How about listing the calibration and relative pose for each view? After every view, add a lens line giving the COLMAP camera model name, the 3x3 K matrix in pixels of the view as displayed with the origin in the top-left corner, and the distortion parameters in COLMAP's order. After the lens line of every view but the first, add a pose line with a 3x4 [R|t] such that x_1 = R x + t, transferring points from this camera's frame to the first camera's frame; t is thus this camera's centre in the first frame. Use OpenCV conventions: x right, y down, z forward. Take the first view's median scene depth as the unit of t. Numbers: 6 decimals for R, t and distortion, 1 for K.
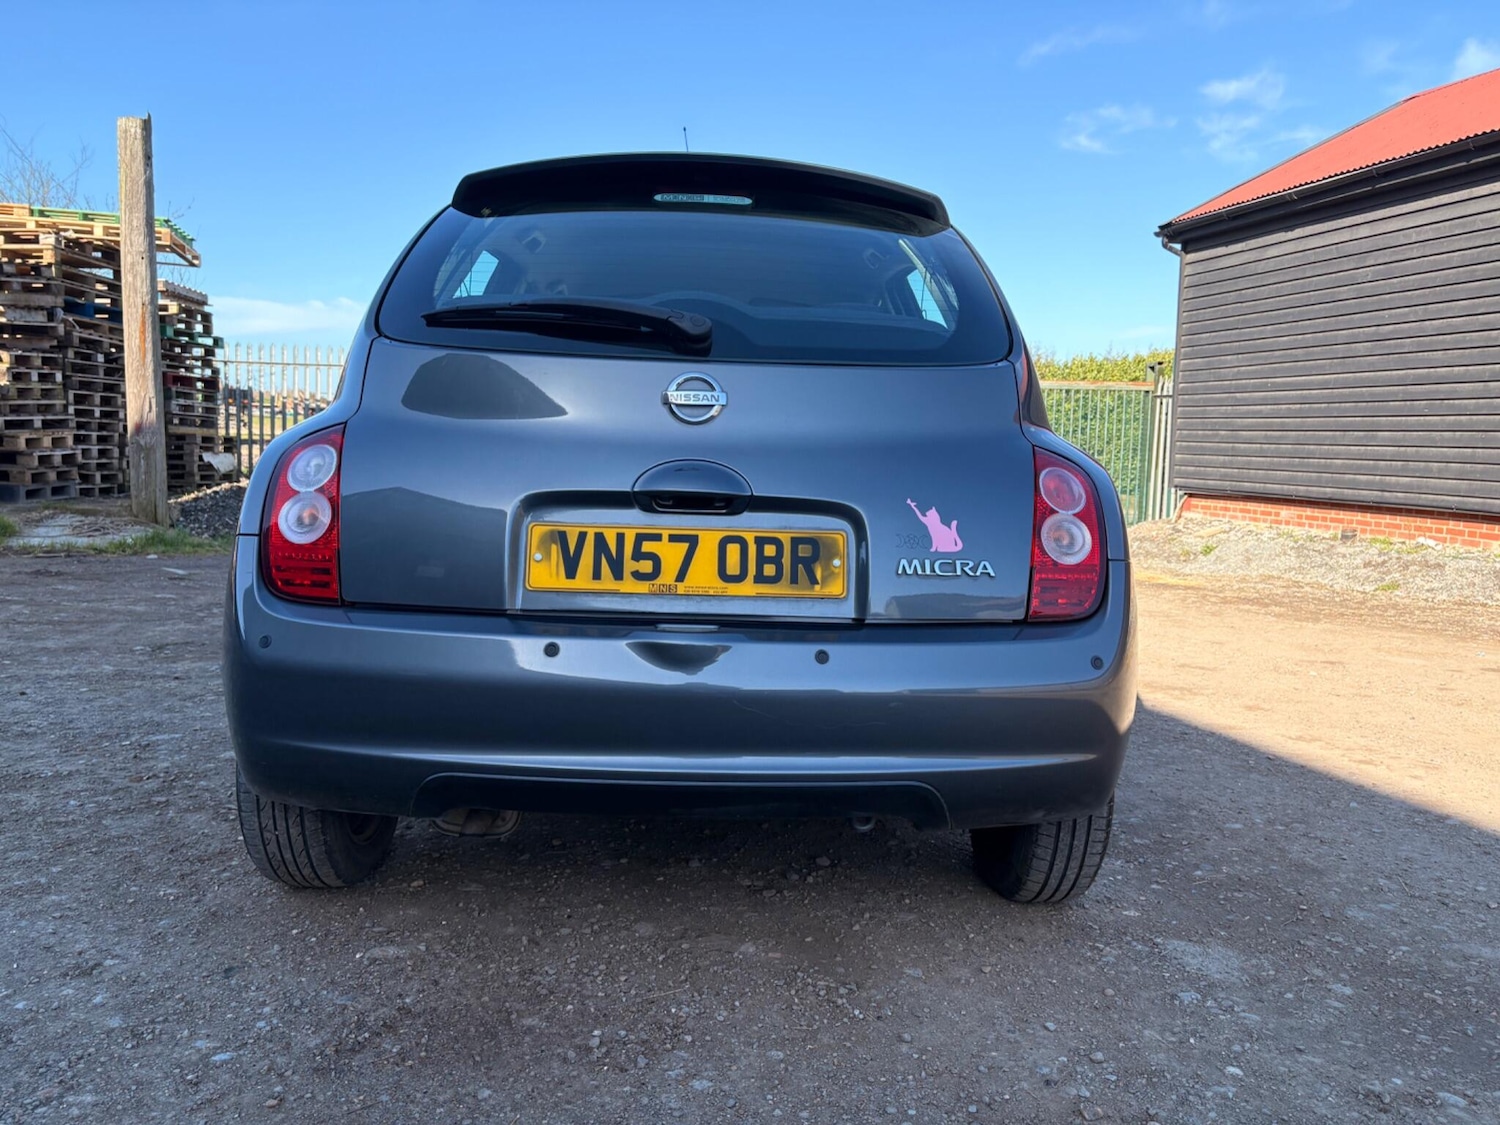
lens RADIAL K [[1123.4, 0, 748.7], [0, 1123.4, 563.7], [0, 0, 1]] dist [0.073380, -0.078796]
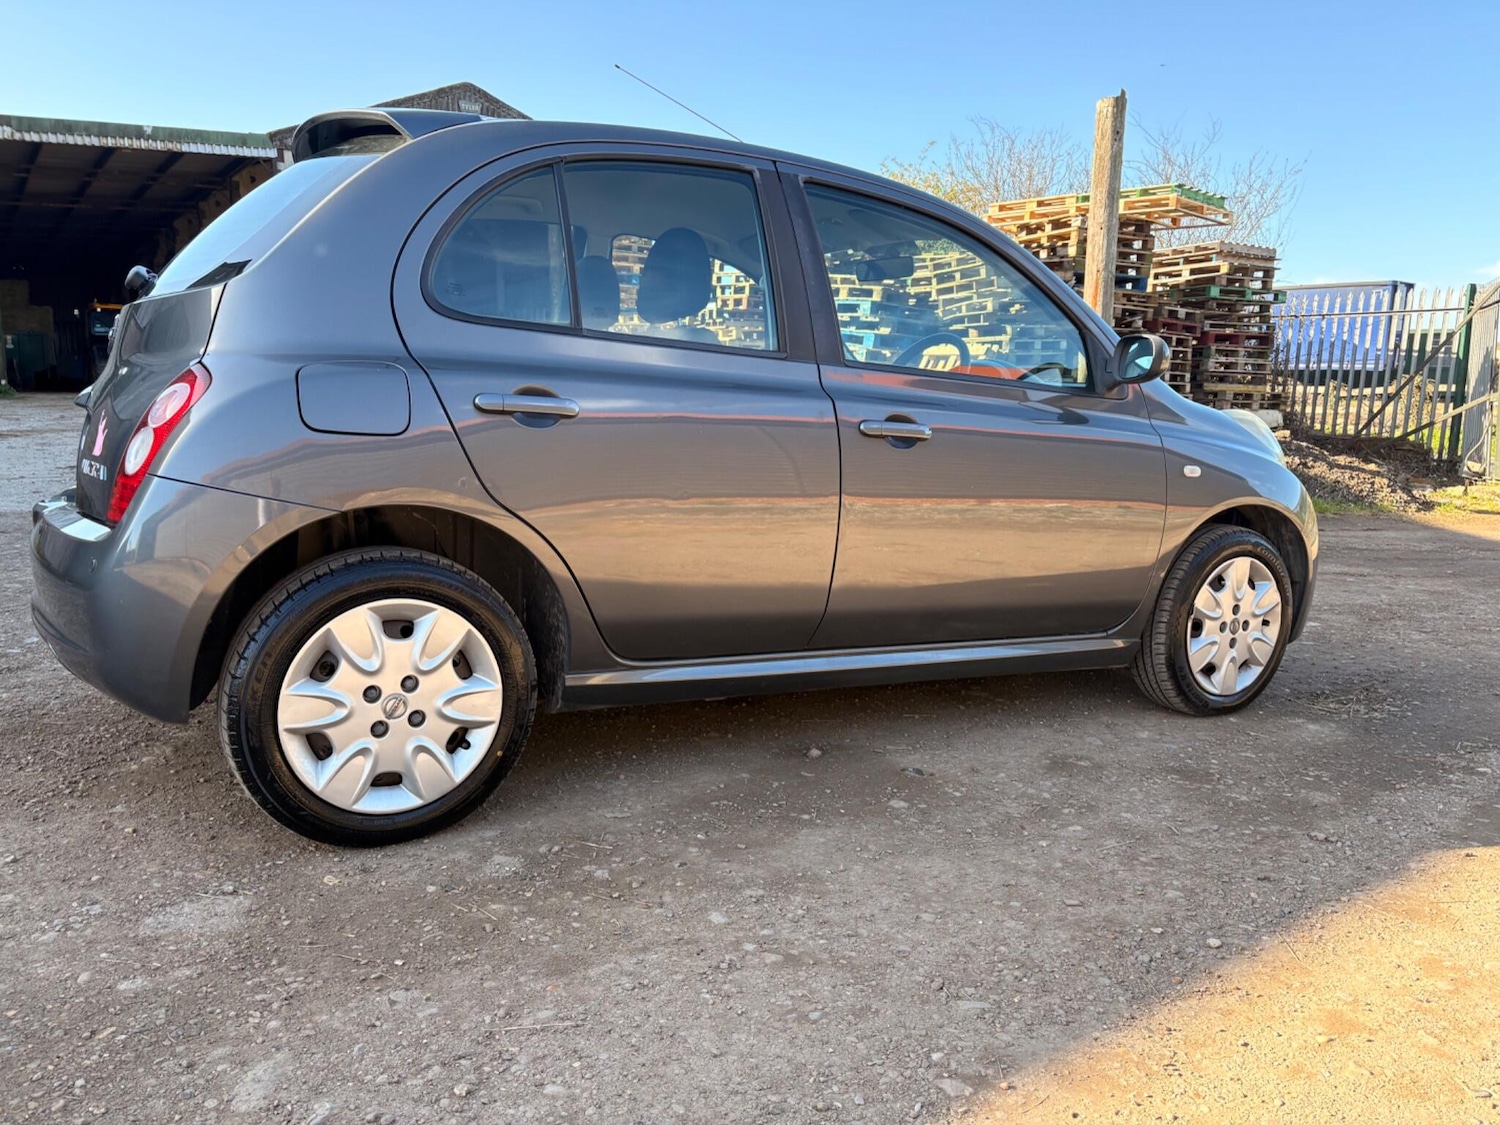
lens RADIAL K [[1123.4, 0, 738.7], [0, 1123.4, 551.1], [0, 0, 1]] dist [0.073380, -0.078796]
pose [[0.470332, 0.109740, -0.875640, 1.243477], [-0.091671, 0.992946, 0.075202, -0.051838], [0.877715, 0.044901, 0.477074, 0.832873]]
